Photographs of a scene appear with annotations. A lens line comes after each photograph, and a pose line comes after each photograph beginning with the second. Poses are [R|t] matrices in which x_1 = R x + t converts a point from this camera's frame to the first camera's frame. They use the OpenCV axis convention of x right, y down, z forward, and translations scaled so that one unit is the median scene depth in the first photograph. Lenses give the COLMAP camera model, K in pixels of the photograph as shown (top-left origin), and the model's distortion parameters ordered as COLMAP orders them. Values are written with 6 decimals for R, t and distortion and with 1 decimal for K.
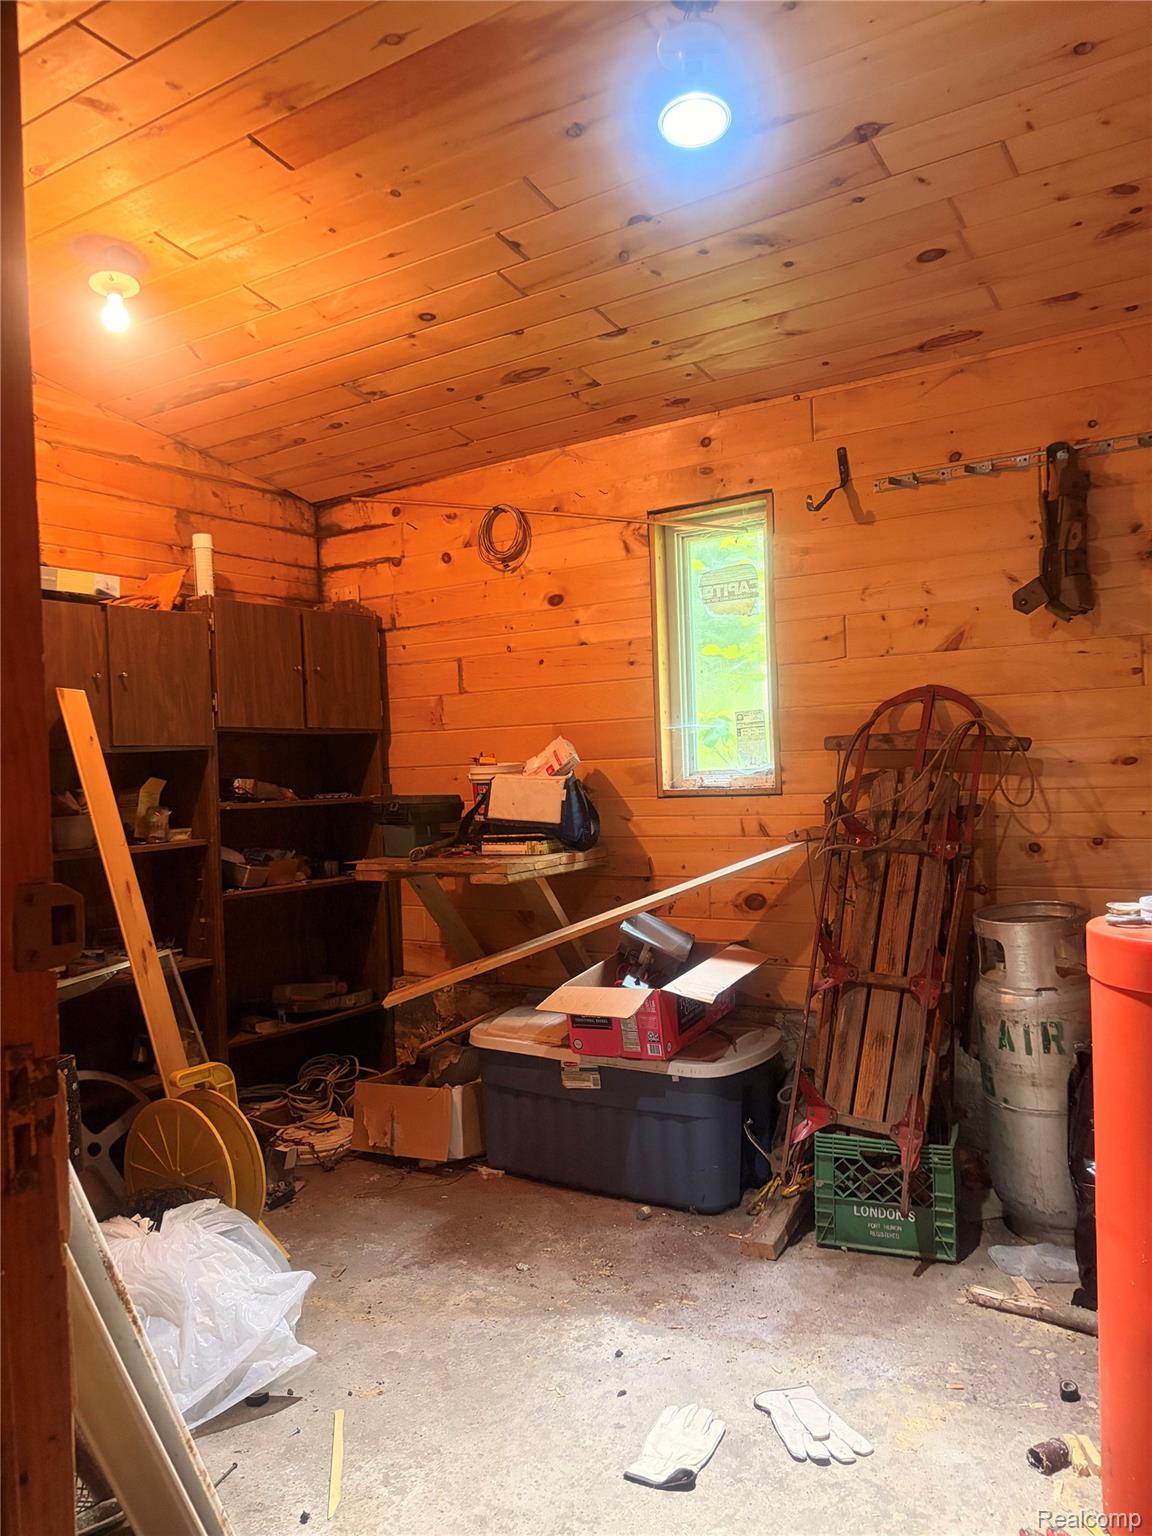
lens RADIAL K [[1175.7, 0, 567.3], [0, 1175.7, 793.5], [0, 0, 1]] dist [0.056936, -0.055942]
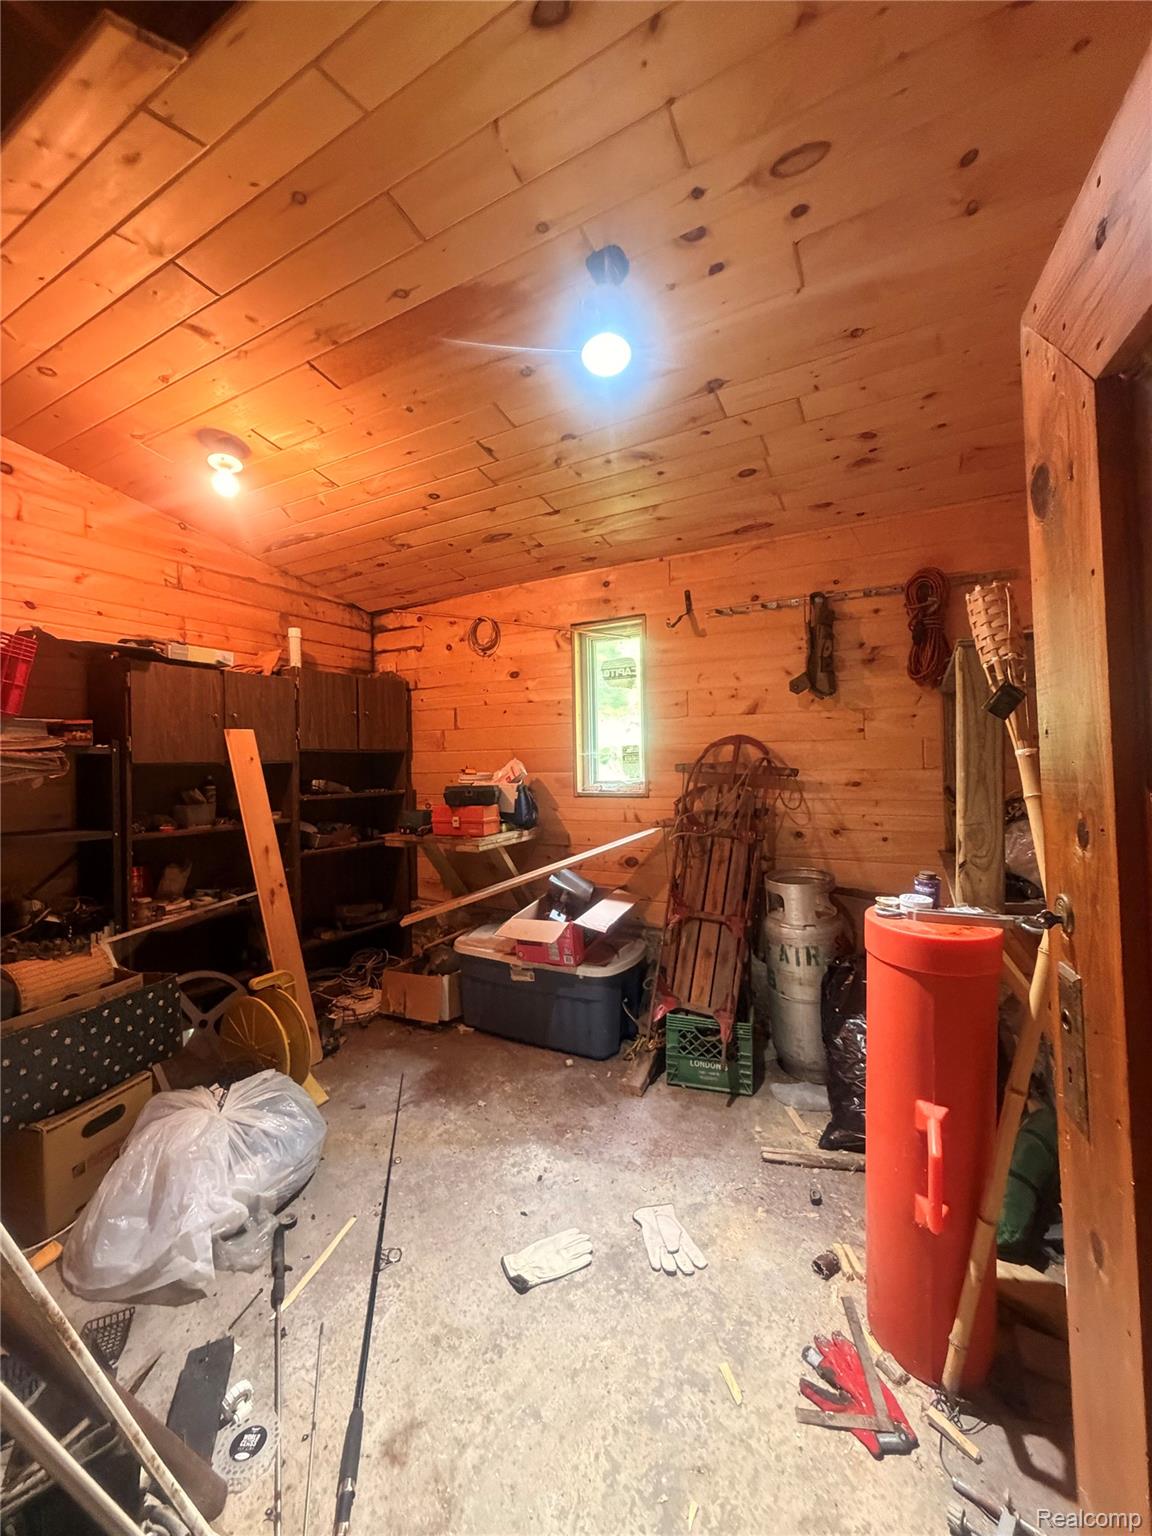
lens RADIAL K [[618.3, 0, 576.0], [0, 618.3, 768.0], [0, 0, 1]] dist [0.005485, -0.000182]
pose [[0.996666, 0.019549, 0.079212, 0.012902], [-0.018708, 0.999761, -0.011353, -0.032747], [-0.079415, 0.009834, 0.996793, 0.163835]]
